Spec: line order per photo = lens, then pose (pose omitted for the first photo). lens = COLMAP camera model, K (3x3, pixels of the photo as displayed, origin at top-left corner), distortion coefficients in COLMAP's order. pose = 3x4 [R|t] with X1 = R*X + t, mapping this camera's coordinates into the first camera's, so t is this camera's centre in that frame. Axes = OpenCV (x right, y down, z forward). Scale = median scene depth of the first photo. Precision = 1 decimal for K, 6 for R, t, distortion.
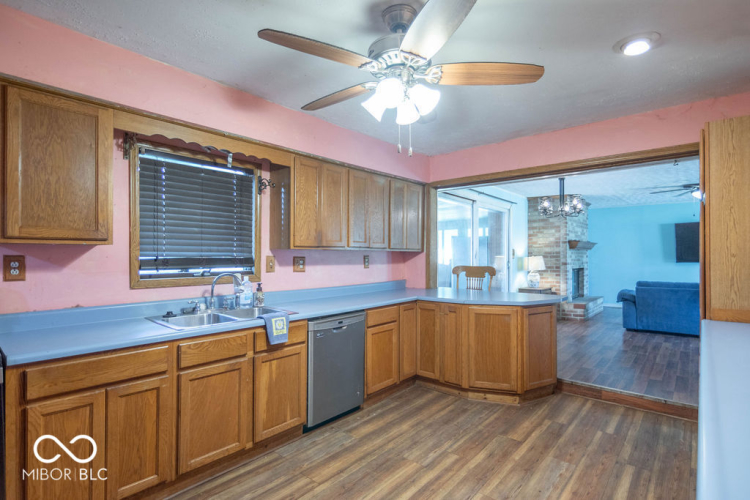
lens RADIAL K [[387.1, 0, 359.9], [0, 387.1, 253.9], [0, 0, 1]] dist [-0.009367, 0.003492]
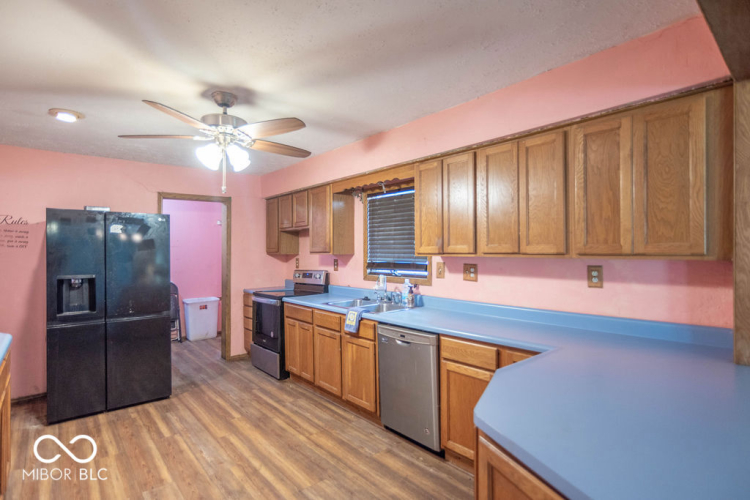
lens RADIAL K [[387.1, 0, 388.5], [0, 387.1, 249.6], [0, 0, 1]] dist [-0.009367, 0.003492]
pose [[-0.131161, -0.004349, -0.991352, 0.826274], [0.007805, 0.999955, -0.005419, -0.024400], [0.991330, -0.008449, -0.131121, 1.028261]]
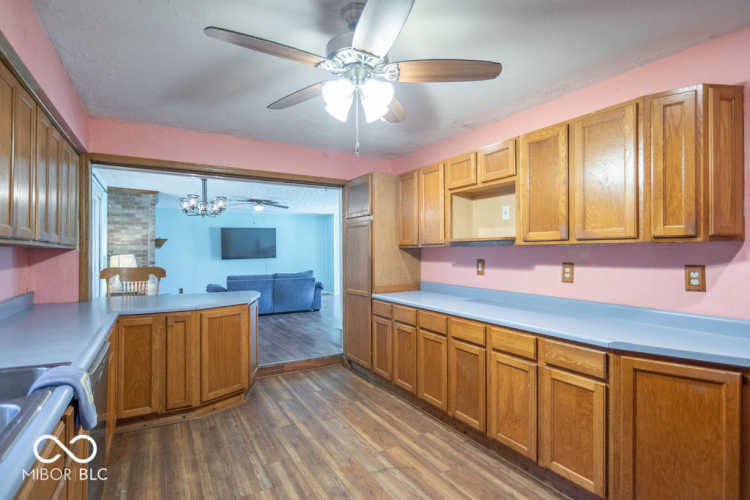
lens RADIAL K [[387.1, 0, 382.3], [0, 387.1, 250.3], [0, 0, 1]] dist [-0.009367, 0.003492]
pose [[0.274550, 0.007523, 0.961543, -0.489794], [-0.002953, 0.999971, -0.006981, -0.000510], [-0.961568, -0.000923, 0.274564, 0.387586]]
